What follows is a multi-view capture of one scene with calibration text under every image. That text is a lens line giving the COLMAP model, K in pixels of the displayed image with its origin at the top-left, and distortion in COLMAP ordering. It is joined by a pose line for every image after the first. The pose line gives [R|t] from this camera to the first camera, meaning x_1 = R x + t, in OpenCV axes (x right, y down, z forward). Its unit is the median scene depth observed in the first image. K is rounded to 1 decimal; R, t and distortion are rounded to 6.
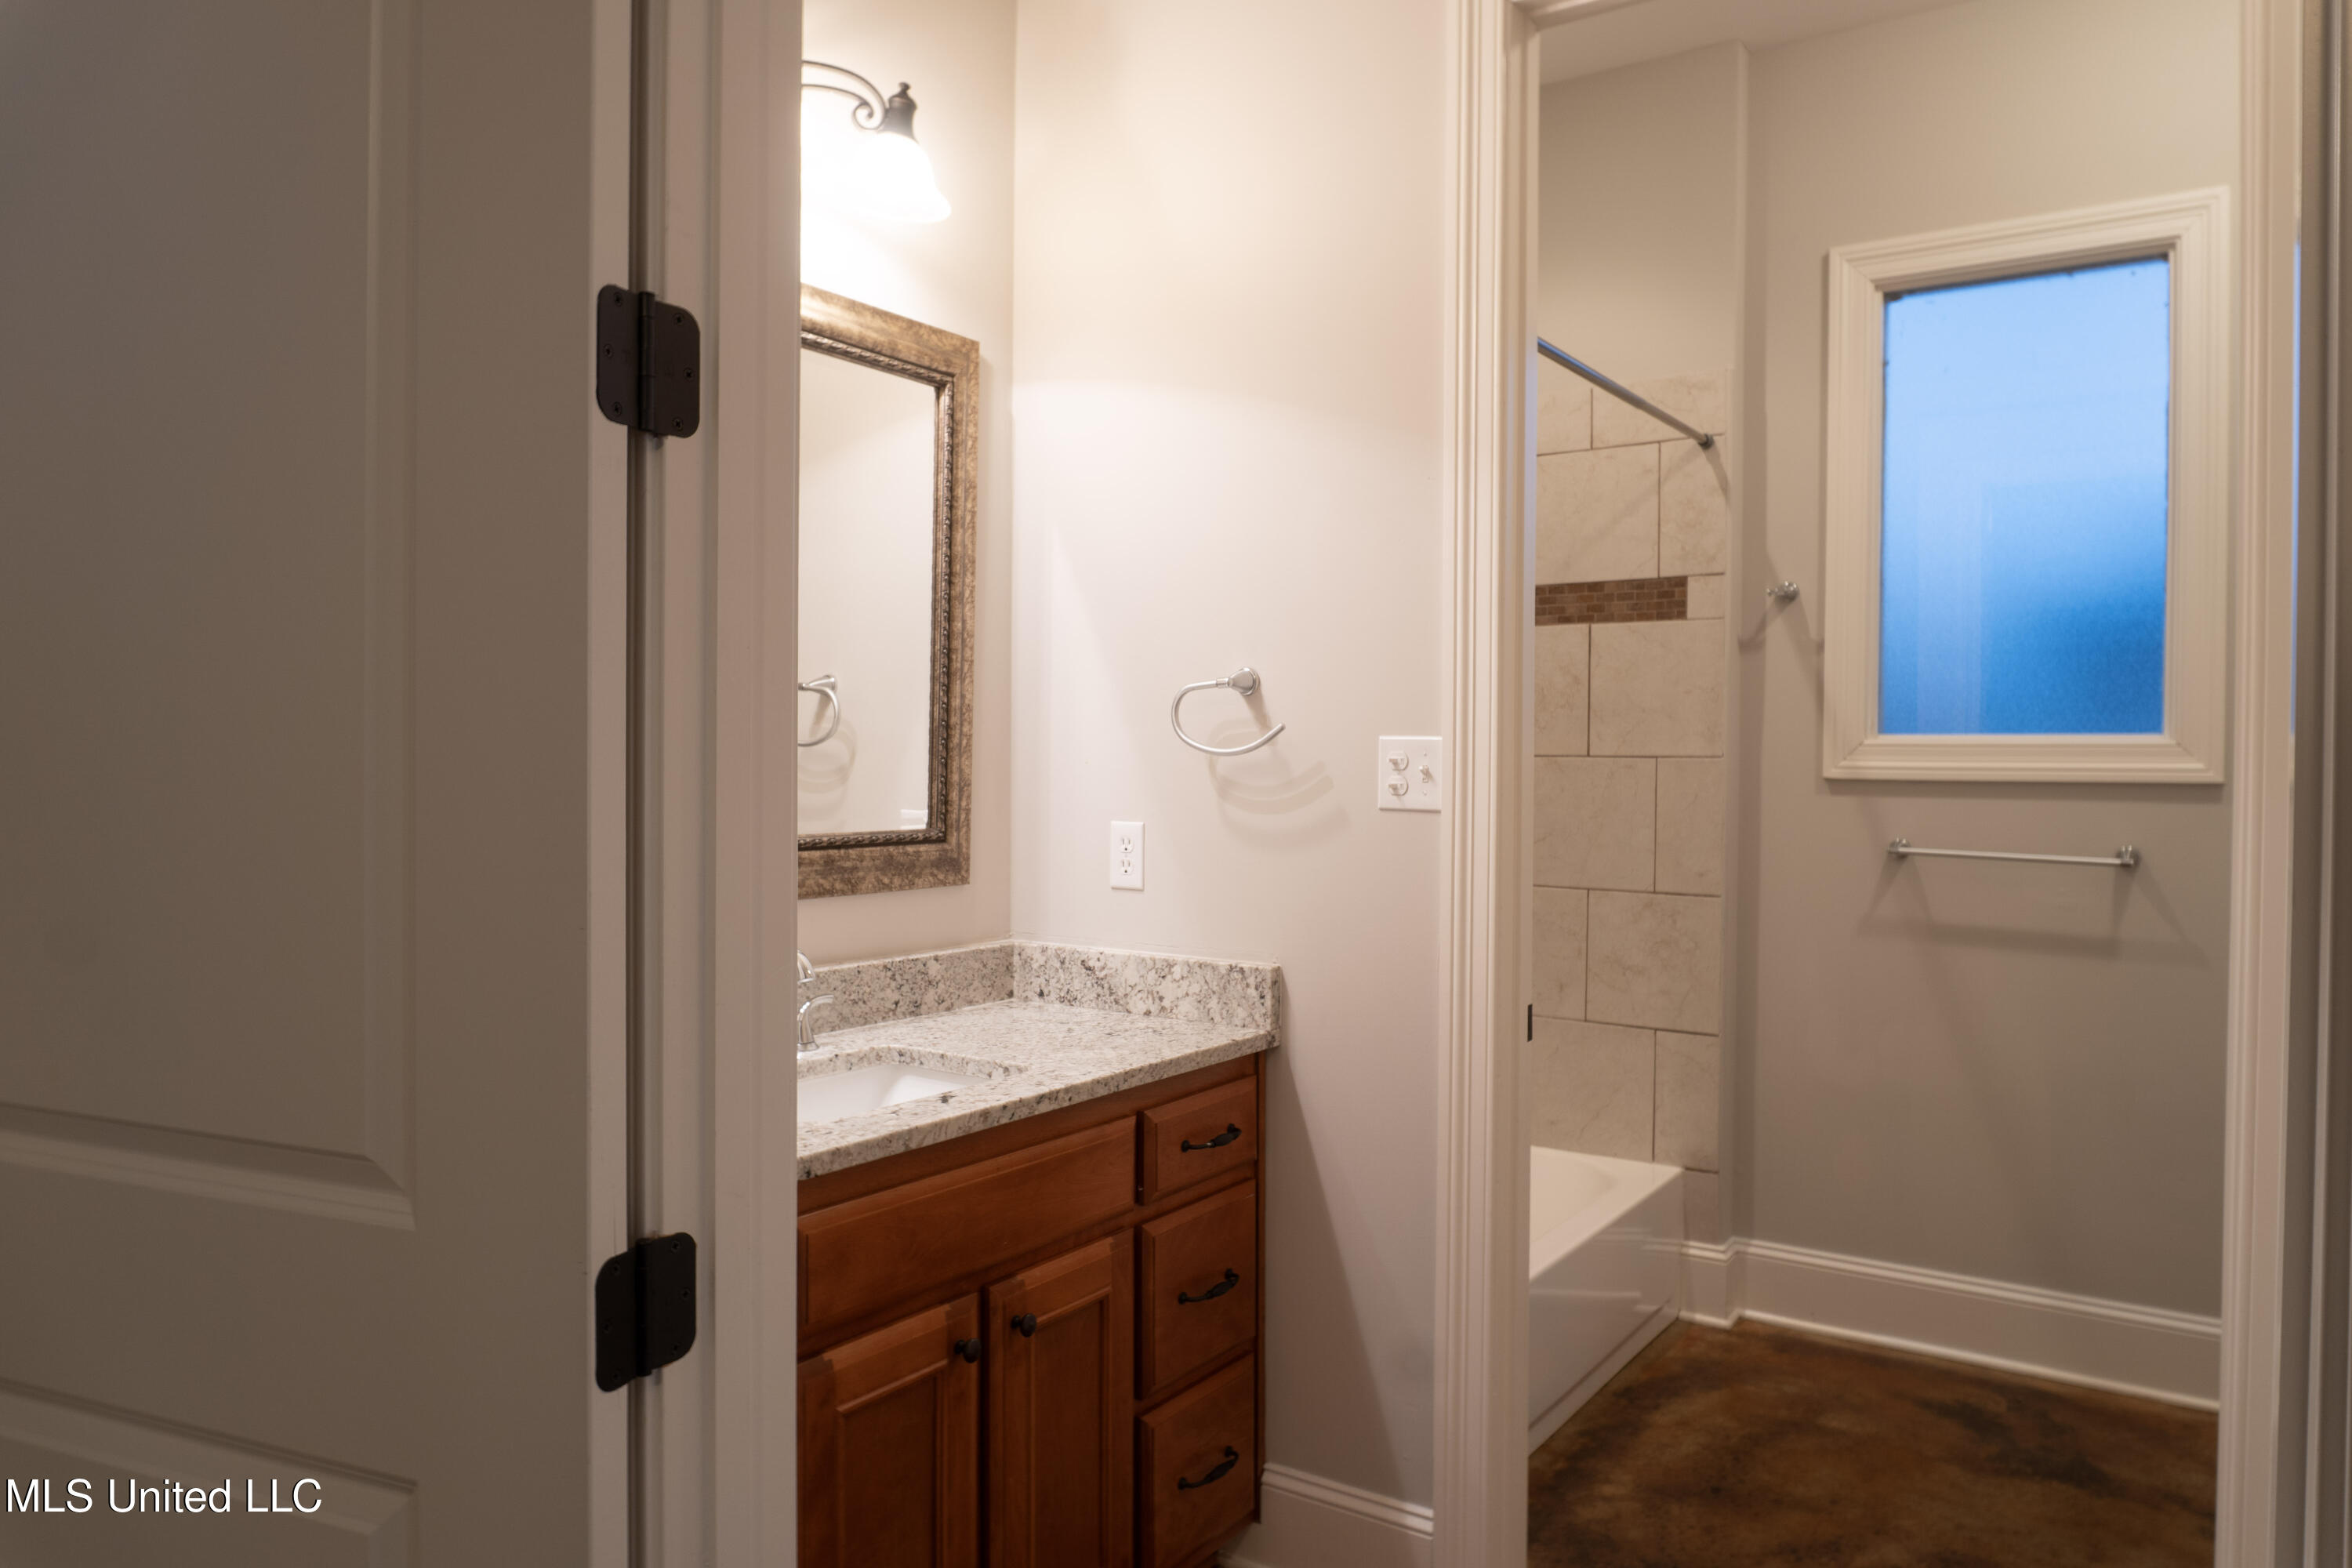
lens RADIAL K [[1570.7, 0, 1179.6], [0, 1570.7, 780.7], [0, 0, 1]] dist [-0.023577, 0.008265]
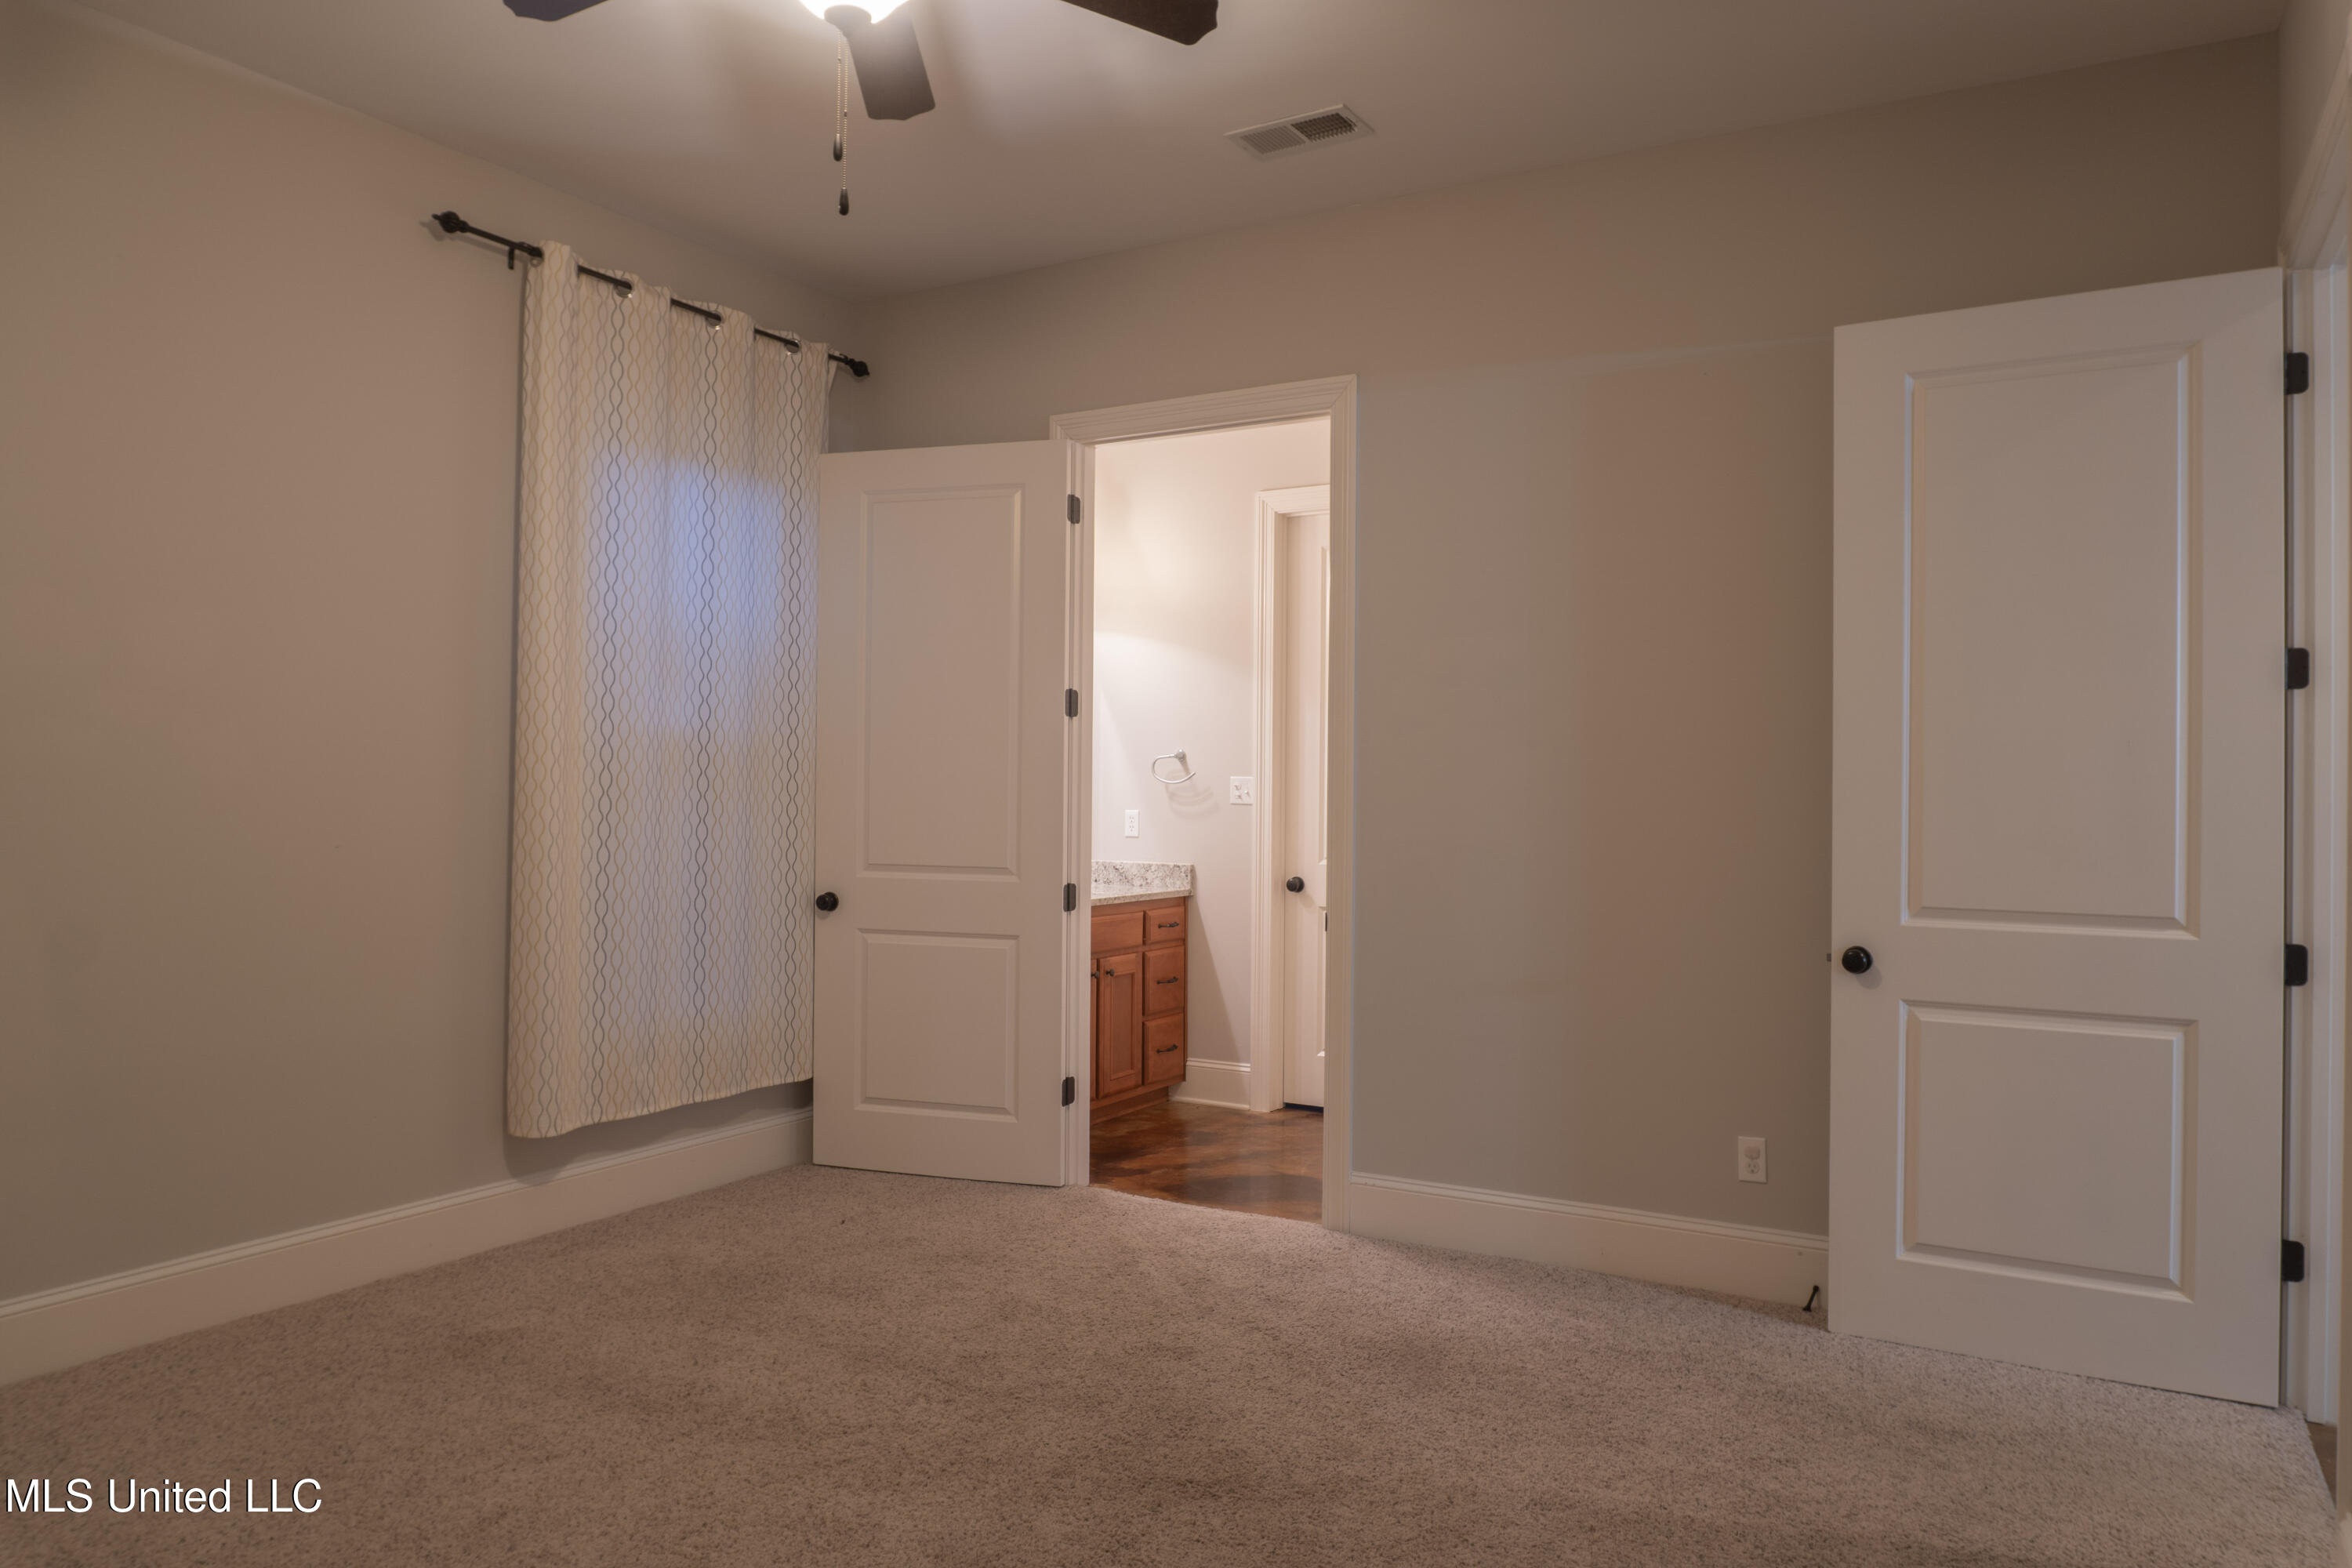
lens RADIAL K [[1570.7, 0, 1176.5], [0, 1570.7, 785.5], [0, 0, 1]] dist [-0.023577, 0.008265]
pose [[0.997870, 0.002323, 0.065194, -0.140531], [-0.001507, 0.999920, -0.012560, 0.020079], [-0.065218, 0.012435, 0.997794, -1.675374]]
